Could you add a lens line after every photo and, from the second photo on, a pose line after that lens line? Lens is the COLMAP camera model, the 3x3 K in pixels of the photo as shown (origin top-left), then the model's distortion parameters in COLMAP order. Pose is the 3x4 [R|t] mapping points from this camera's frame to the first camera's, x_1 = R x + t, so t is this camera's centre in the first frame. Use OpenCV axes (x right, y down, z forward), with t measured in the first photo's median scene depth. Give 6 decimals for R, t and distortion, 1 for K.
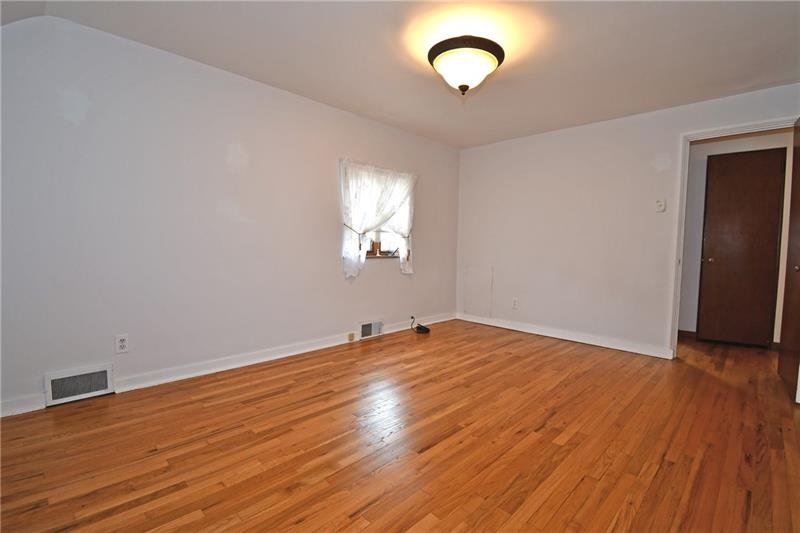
lens RADIAL K [[358.0, 0, 405.4], [0, 358.0, 264.0], [0, 0, 1]] dist [0.024326, -0.022805]
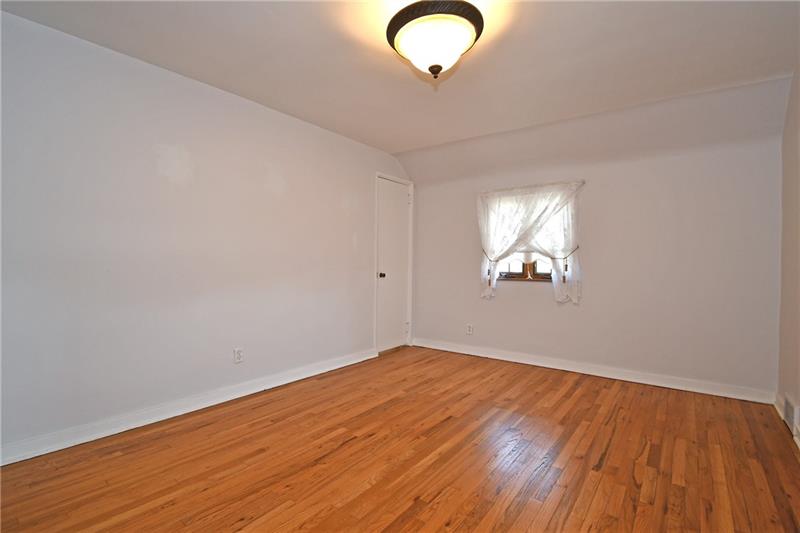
lens RADIAL K [[378.1, 0, 400.0], [0, 378.1, 266.5], [0, 0, 1]] dist [-0.003916, -0.001233]
pose [[-0.992182, -0.023489, -0.122568, 0.296498], [-0.031027, 0.997719, 0.059956, -0.098774], [0.120880, 0.063290, -0.990647, 1.649839]]
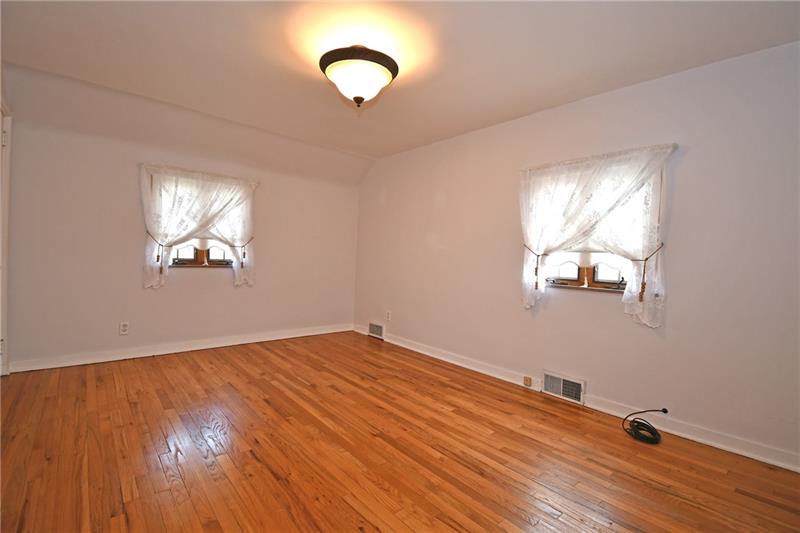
lens RADIAL K [[358.0, 0, 405.4], [0, 358.0, 264.0], [0, 0, 1]] dist [0.024326, -0.022805]
pose [[-0.065763, -0.002567, -0.997832, 1.010227], [-0.092127, 0.995741, 0.003510, -0.058767], [0.993573, 0.092158, -0.065719, 1.109543]]
